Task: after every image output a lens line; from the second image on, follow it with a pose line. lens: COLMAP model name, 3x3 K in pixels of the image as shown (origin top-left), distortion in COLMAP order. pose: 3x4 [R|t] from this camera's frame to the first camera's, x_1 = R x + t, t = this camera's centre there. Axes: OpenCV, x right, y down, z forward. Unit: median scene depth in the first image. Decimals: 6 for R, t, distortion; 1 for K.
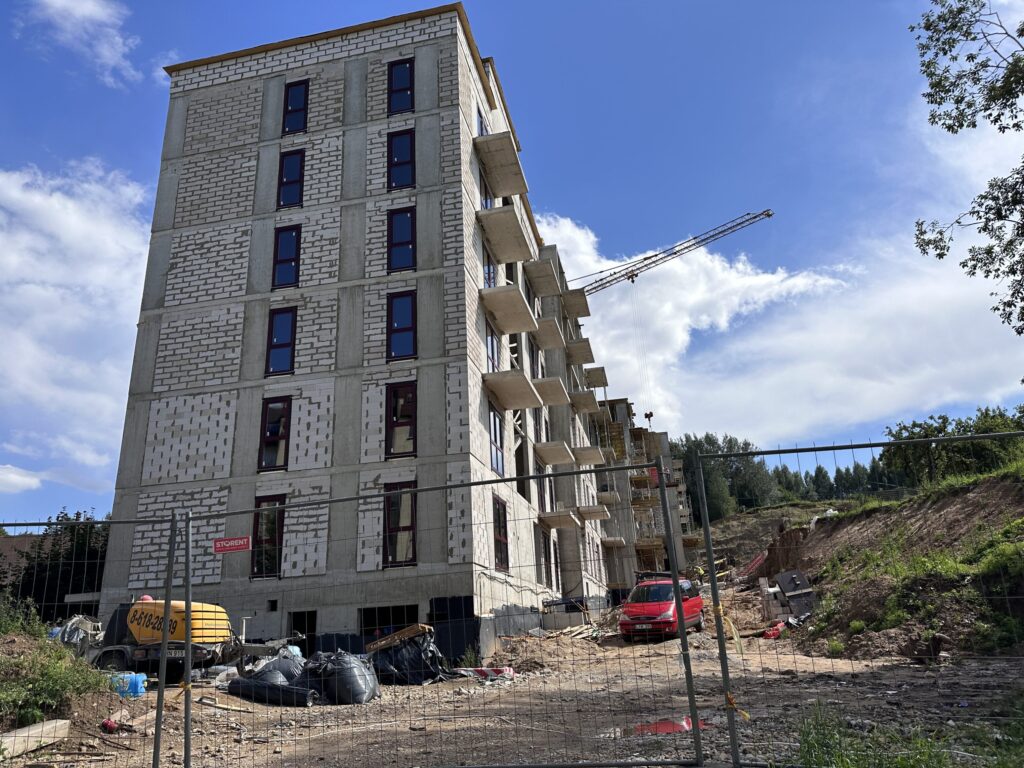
lens RADIAL K [[713.8, 0, 512.0], [0, 713.8, 384.0], [0, 0, 1]] dist [0.190356, -0.366258]
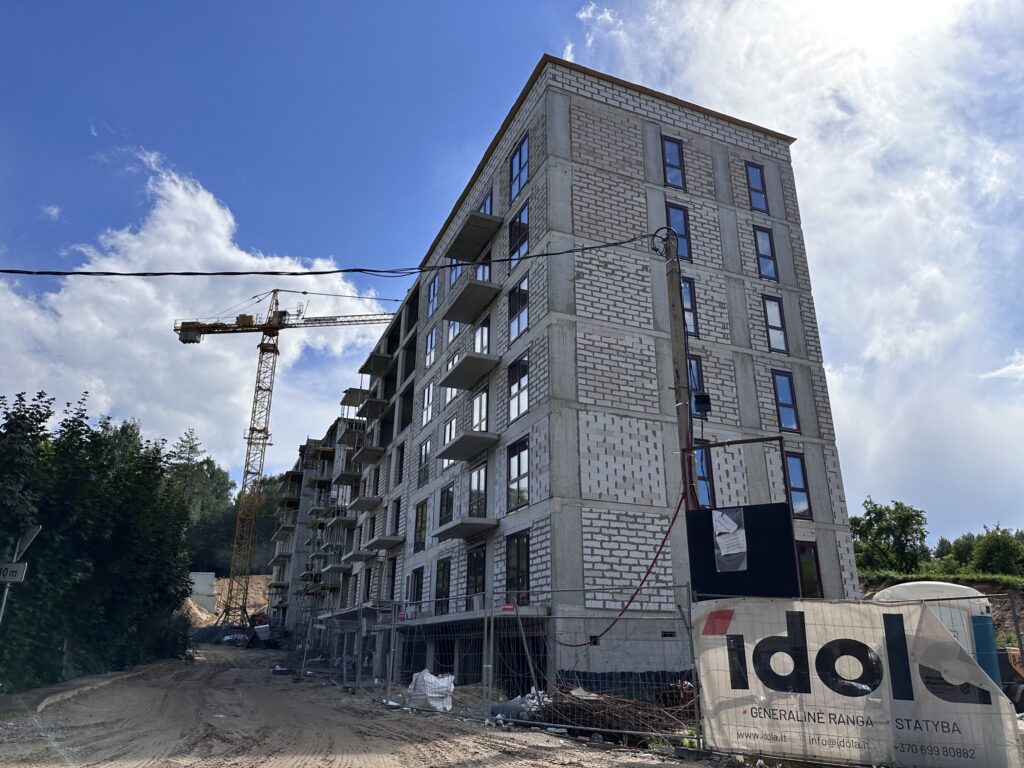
lens RADIAL K [[713.8, 0, 512.0], [0, 713.8, 384.0], [0, 0, 1]] dist [0.190356, -0.366258]
pose [[0.809636, 0.248069, 0.531932, -1.098034], [-0.233696, 0.967604, -0.095547, 0.102257], [-0.538401, -0.046952, 0.841380, 0.246709]]
